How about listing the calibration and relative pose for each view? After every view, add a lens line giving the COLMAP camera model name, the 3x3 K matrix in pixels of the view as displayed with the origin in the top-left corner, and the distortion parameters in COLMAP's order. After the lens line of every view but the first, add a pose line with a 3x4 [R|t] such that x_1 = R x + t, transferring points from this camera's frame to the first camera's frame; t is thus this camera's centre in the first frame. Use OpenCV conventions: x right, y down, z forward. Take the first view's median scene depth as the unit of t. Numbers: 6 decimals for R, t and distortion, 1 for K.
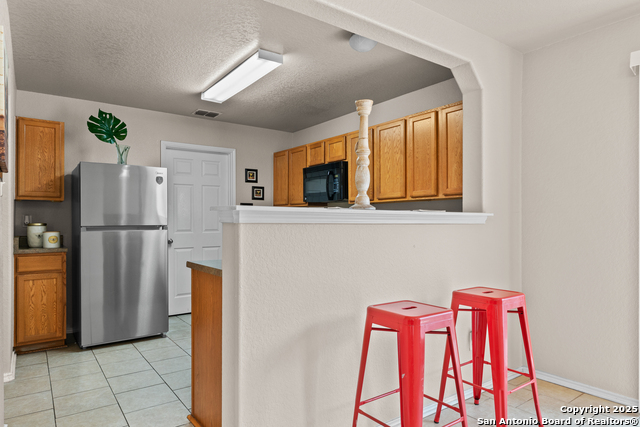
lens RADIAL K [[400.3, 0, 315.9], [0, 400.3, 218.3], [0, 0, 1]] dist [0.001051, 0.005833]
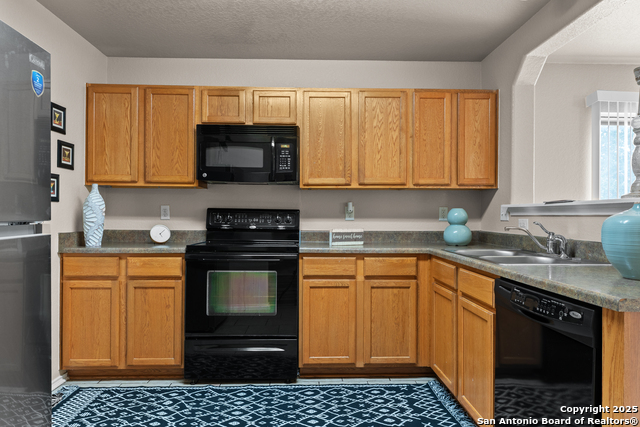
lens RADIAL K [[400.3, 0, 318.1], [0, 400.3, 215.5], [0, 0, 1]] dist [0.001051, 0.005833]
pose [[0.558709, 0.007282, 0.829332, -0.466625], [-0.010104, 0.999947, -0.001973, 0.013461], [-0.829302, -0.007277, 0.558753, 0.547524]]
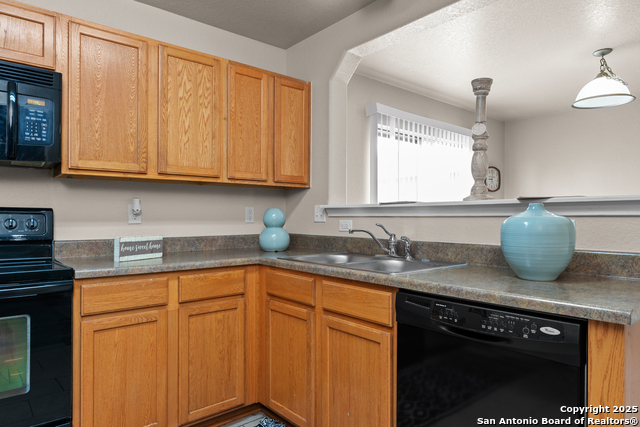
lens RADIAL K [[400.3, 0, 317.5], [0, 400.3, 214.7], [0, 0, 1]] dist [0.001051, 0.005833]
pose [[-0.077705, 0.011174, 0.996914, -0.367446], [-0.005193, 0.999919, -0.011612, 0.013212], [-0.996963, -0.006079, -0.077641, 0.713813]]
